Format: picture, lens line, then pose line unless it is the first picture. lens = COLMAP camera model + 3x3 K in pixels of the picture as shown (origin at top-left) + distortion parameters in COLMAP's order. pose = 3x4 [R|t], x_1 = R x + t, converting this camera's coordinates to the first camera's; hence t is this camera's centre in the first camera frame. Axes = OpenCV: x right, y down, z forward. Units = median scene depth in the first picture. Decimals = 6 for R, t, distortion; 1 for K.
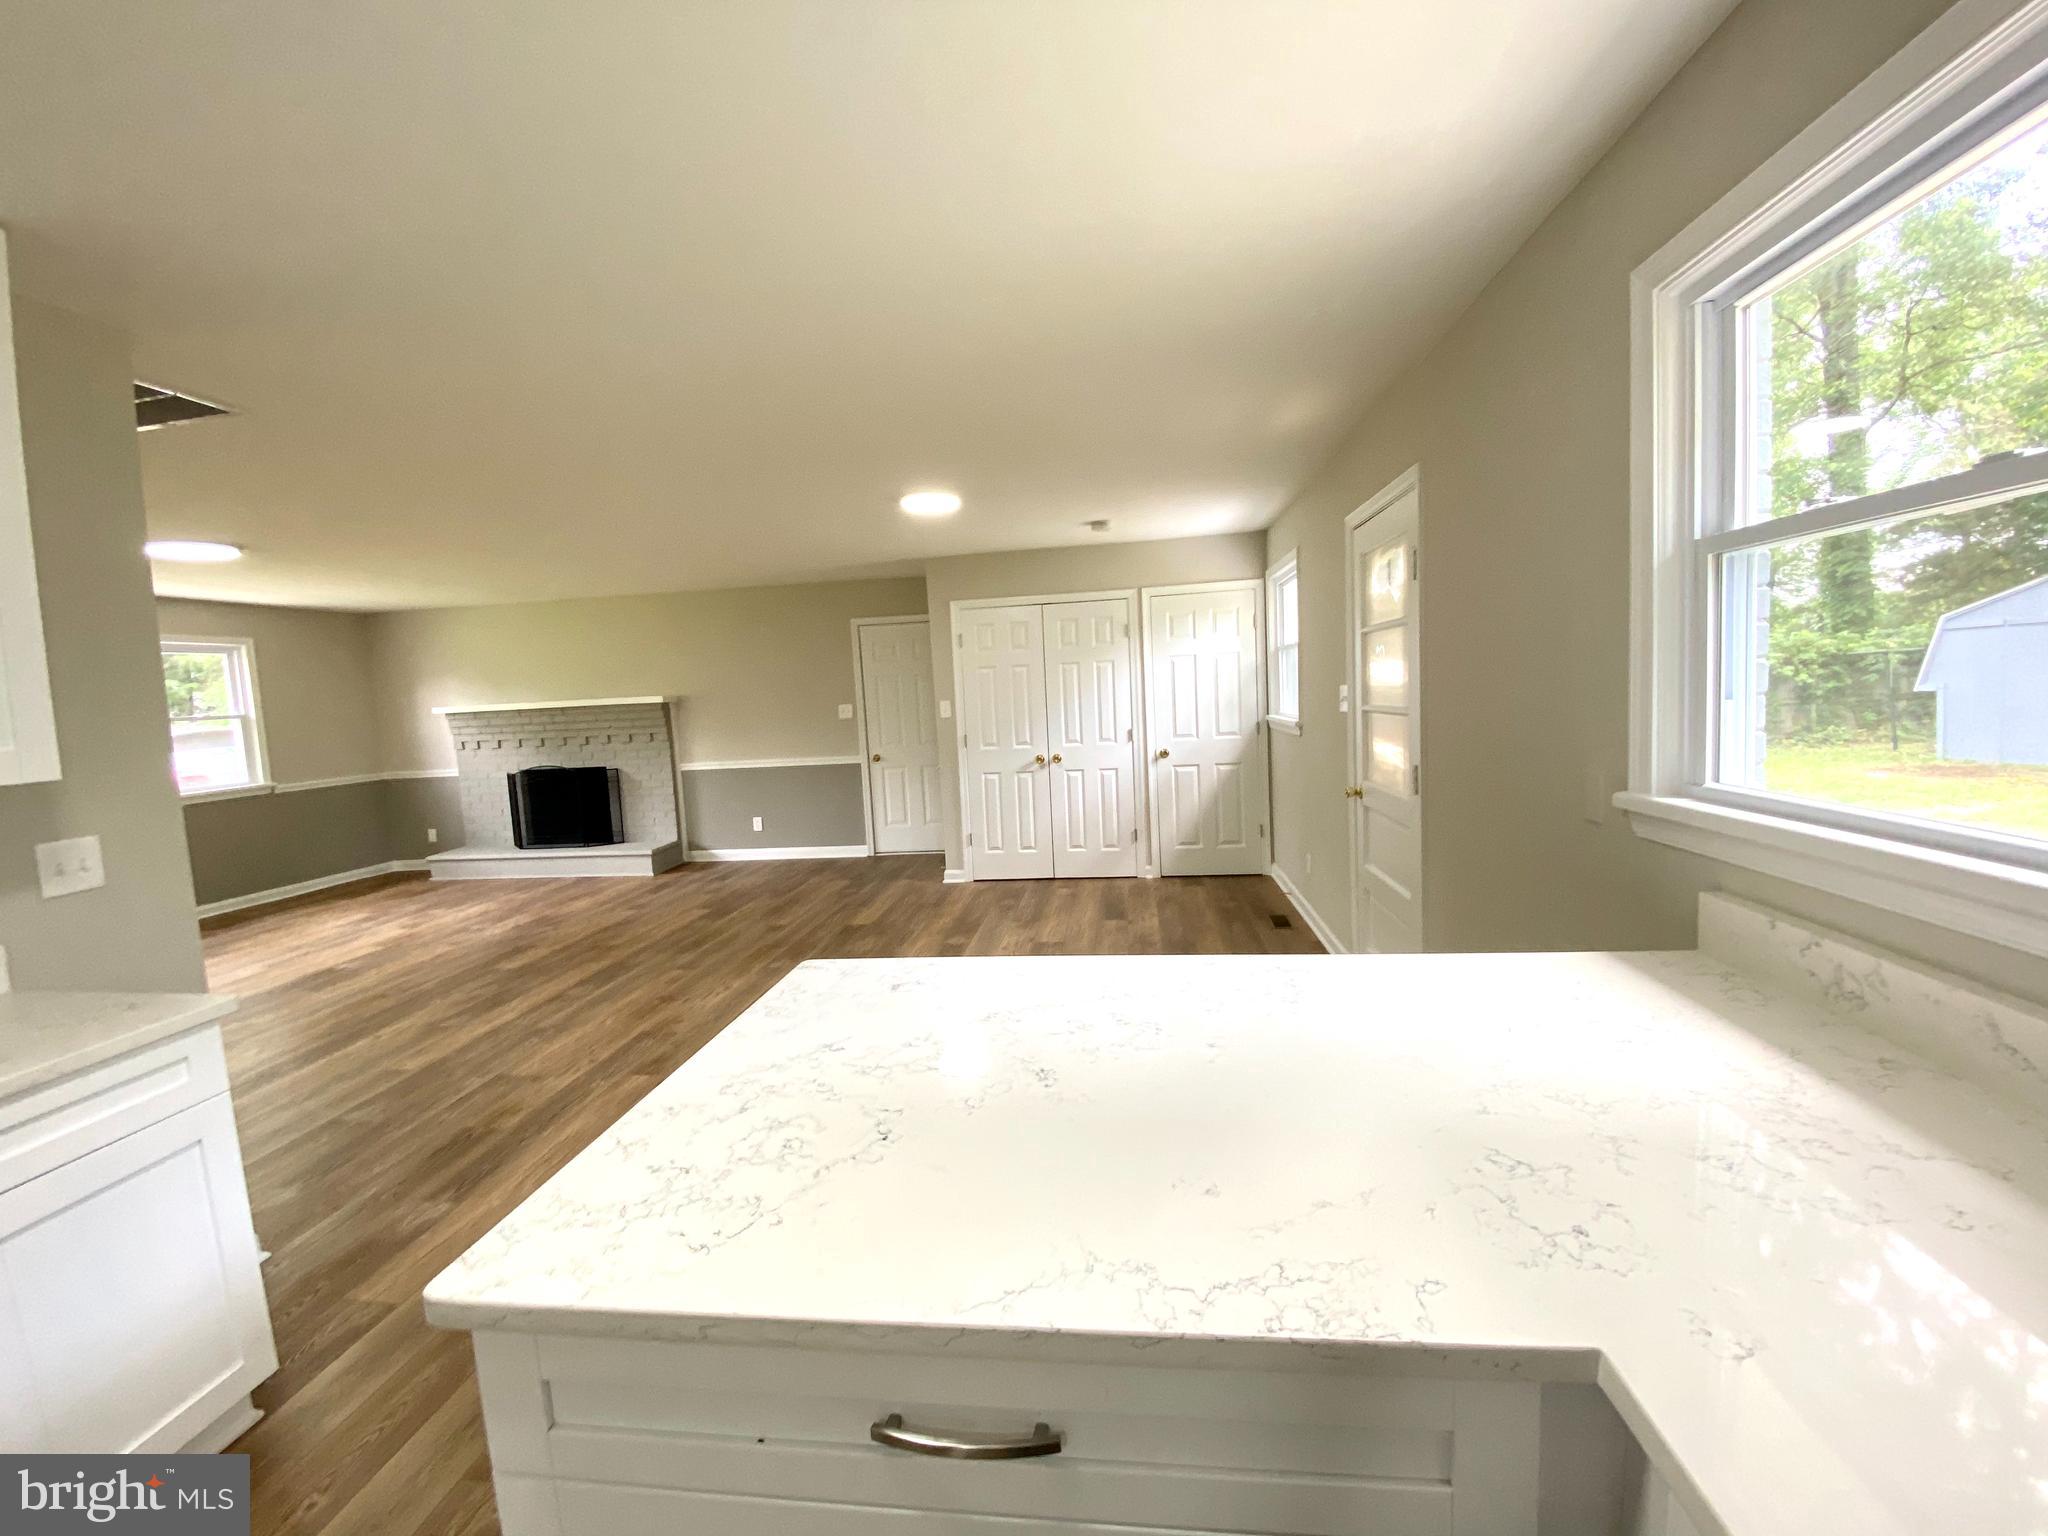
lens RADIAL K [[828.6, 0, 1032.5], [0, 828.6, 761.7], [0, 0, 1]] dist [0.003206, -0.014561]
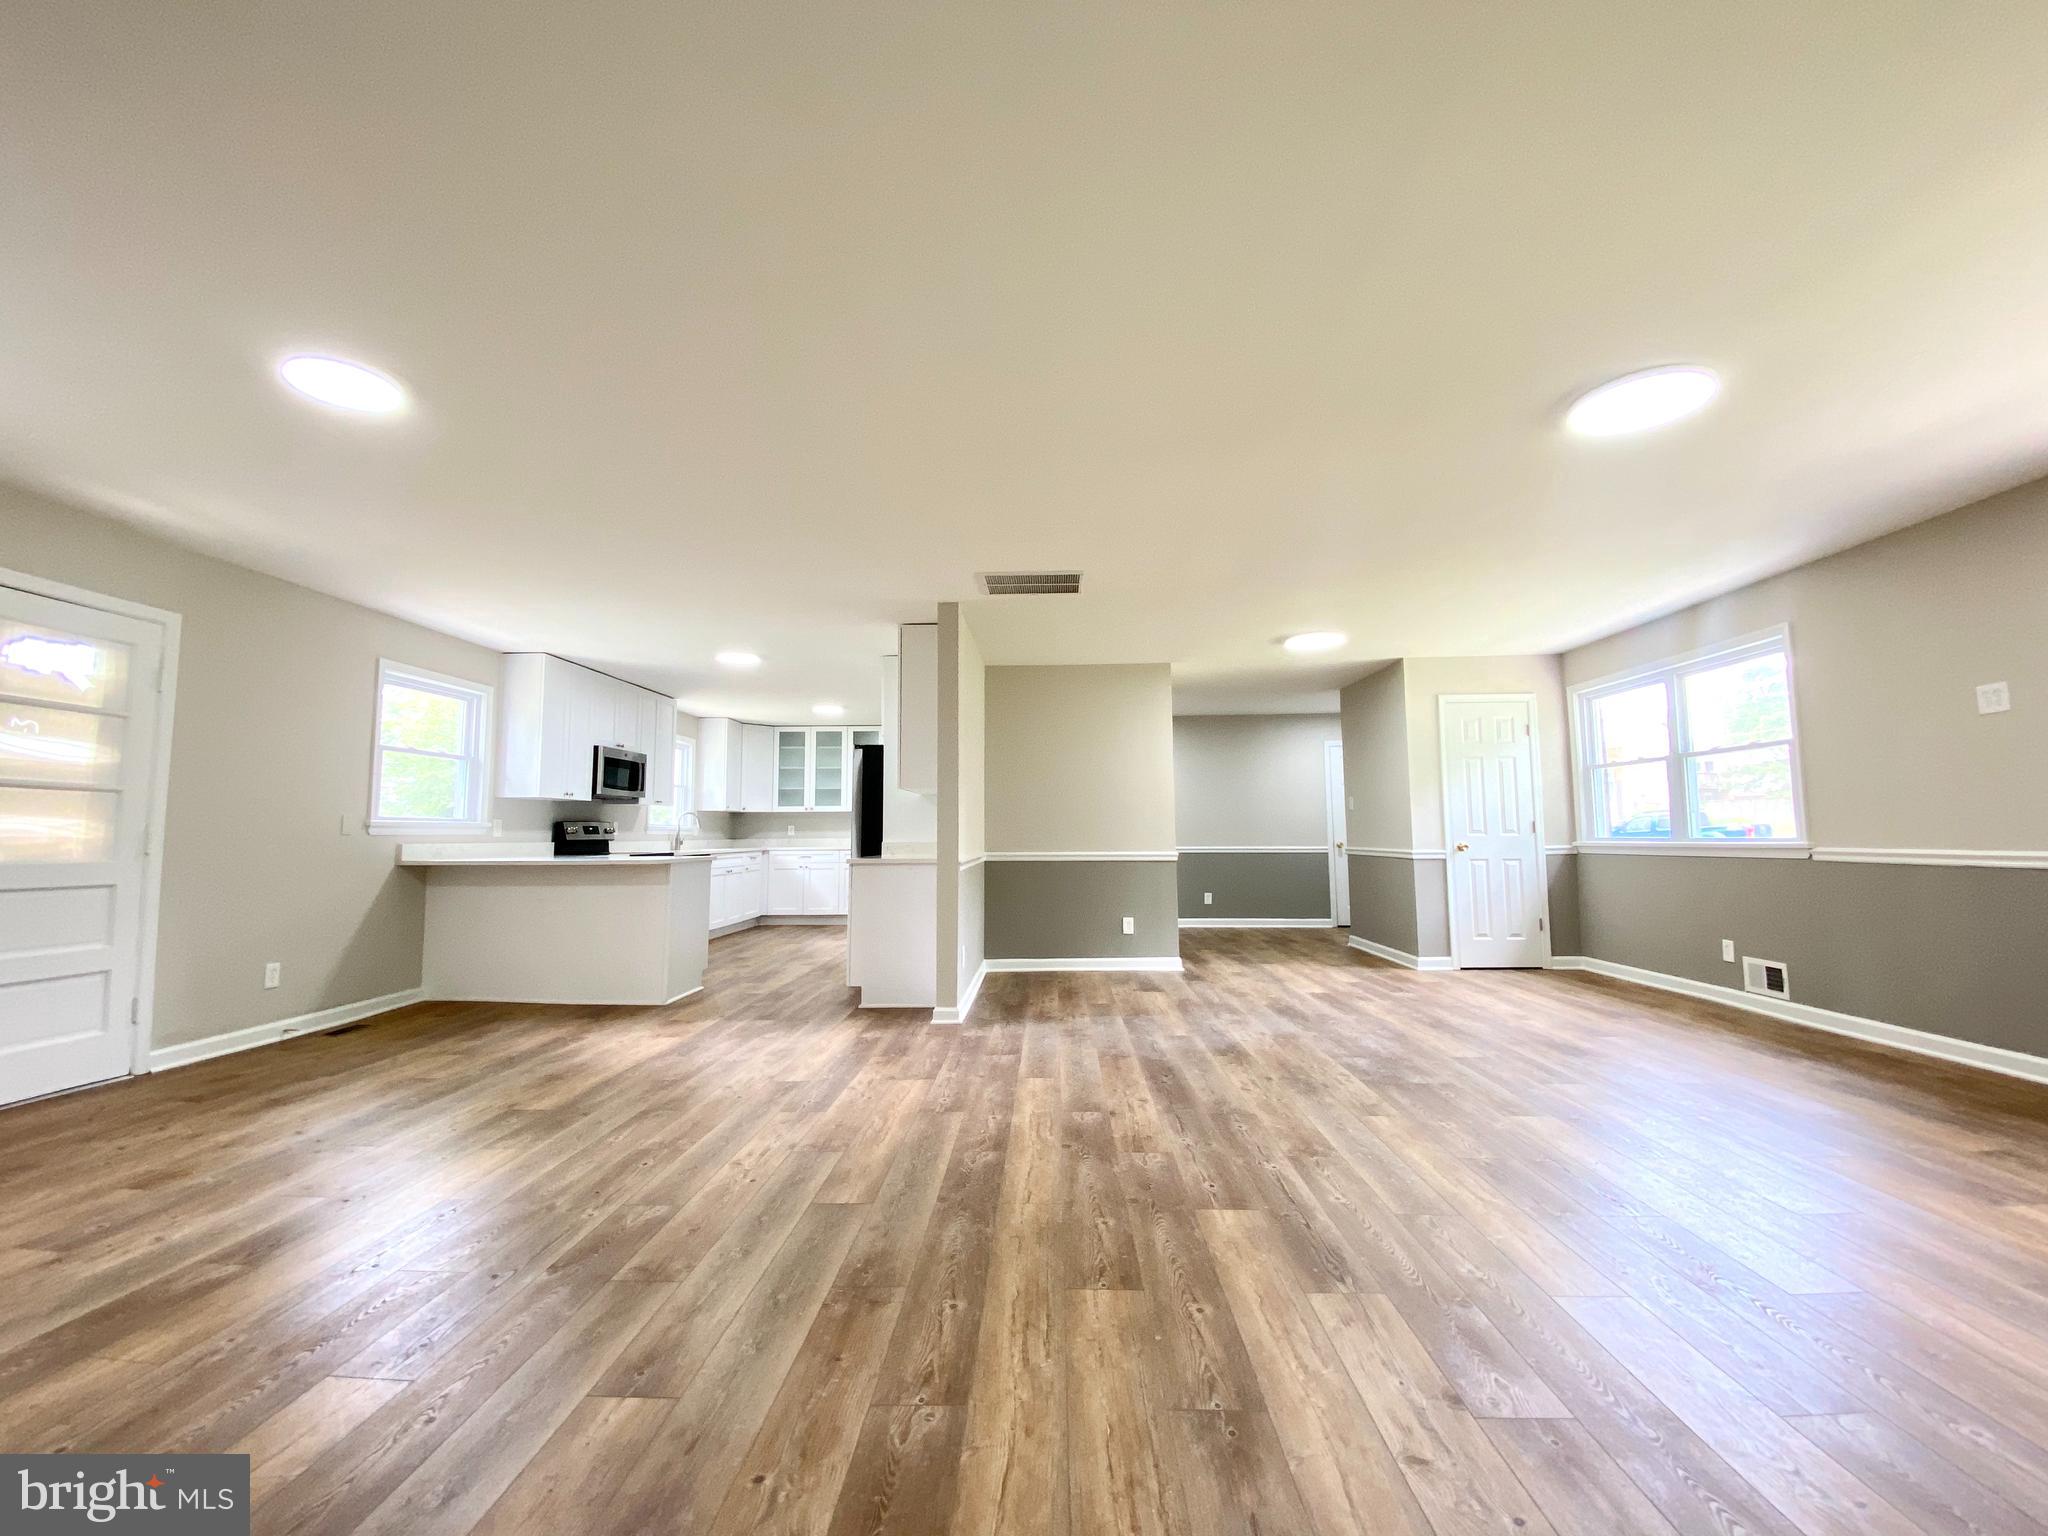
lens RADIAL K [[829.7, 0, 1016.0], [0, 829.7, 768.3], [0, 0, 1]] dist [0.021822, -0.019644]
pose [[-0.995780, 0.052669, -0.075160, -0.377053], [0.051900, 0.998578, 0.012156, -0.018277], [0.075693, 0.008204, -0.997097, 1.134354]]
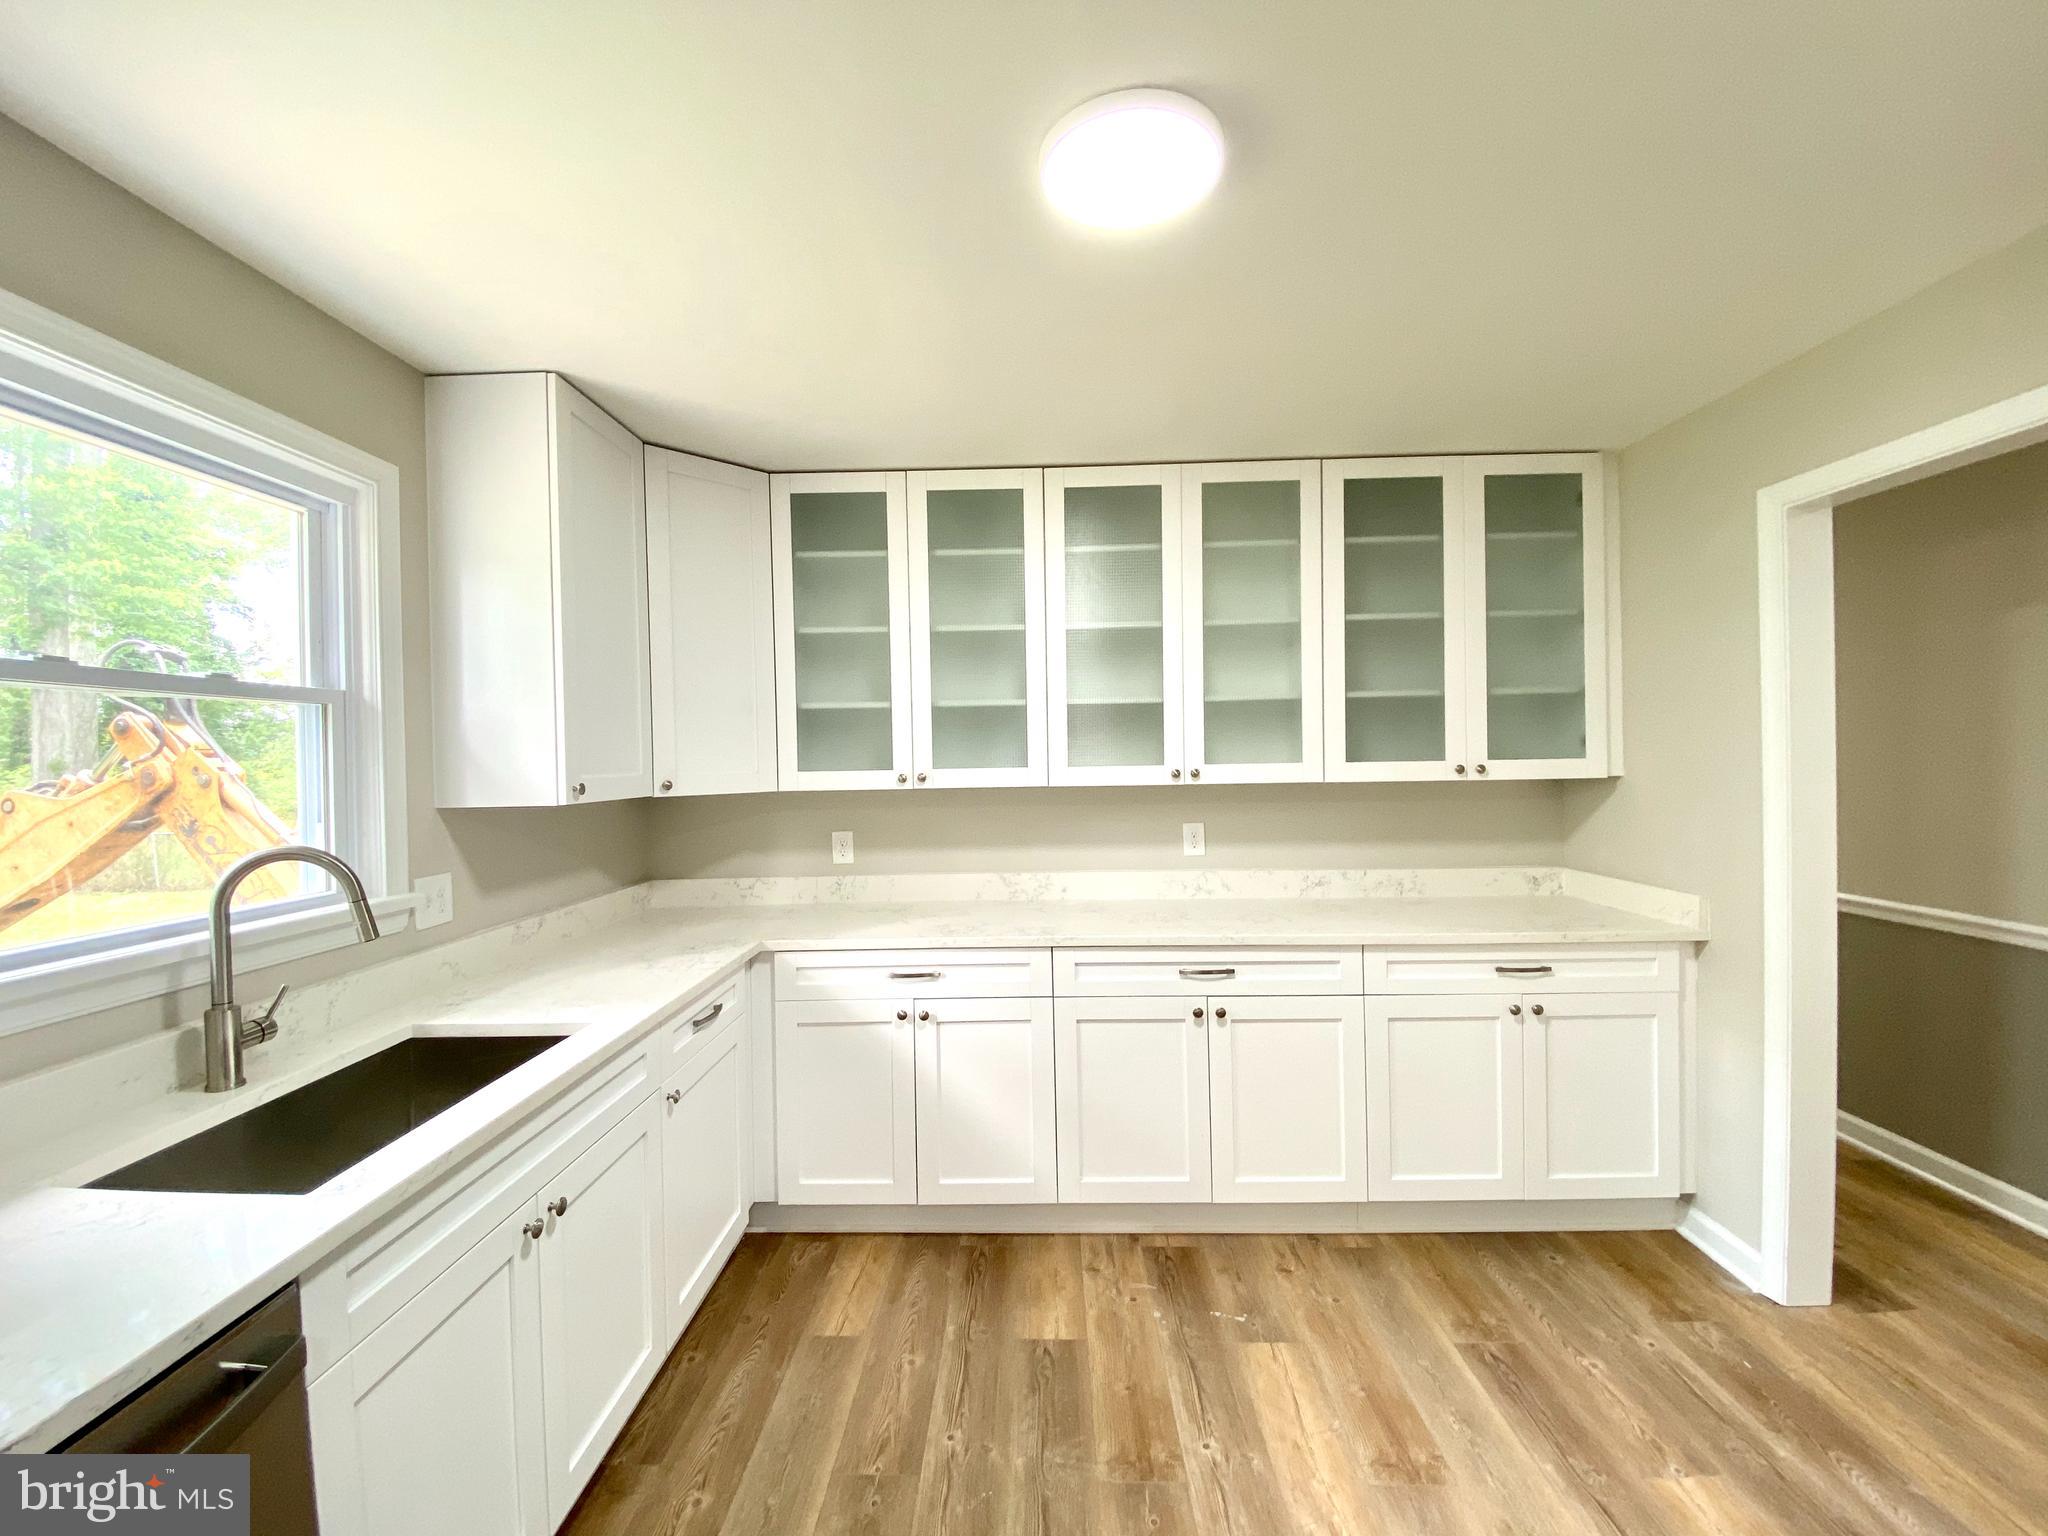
lens RADIAL K [[829.7, 0, 1016.0], [0, 829.7, 768.3], [0, 0, 1]] dist [0.021822, -0.019644]
pose [[-0.992547, 0.071057, -0.099006, -0.094941], [0.061162, 0.993143, 0.099629, 0.014859], [0.105406, 0.092831, -0.990087, -0.108299]]
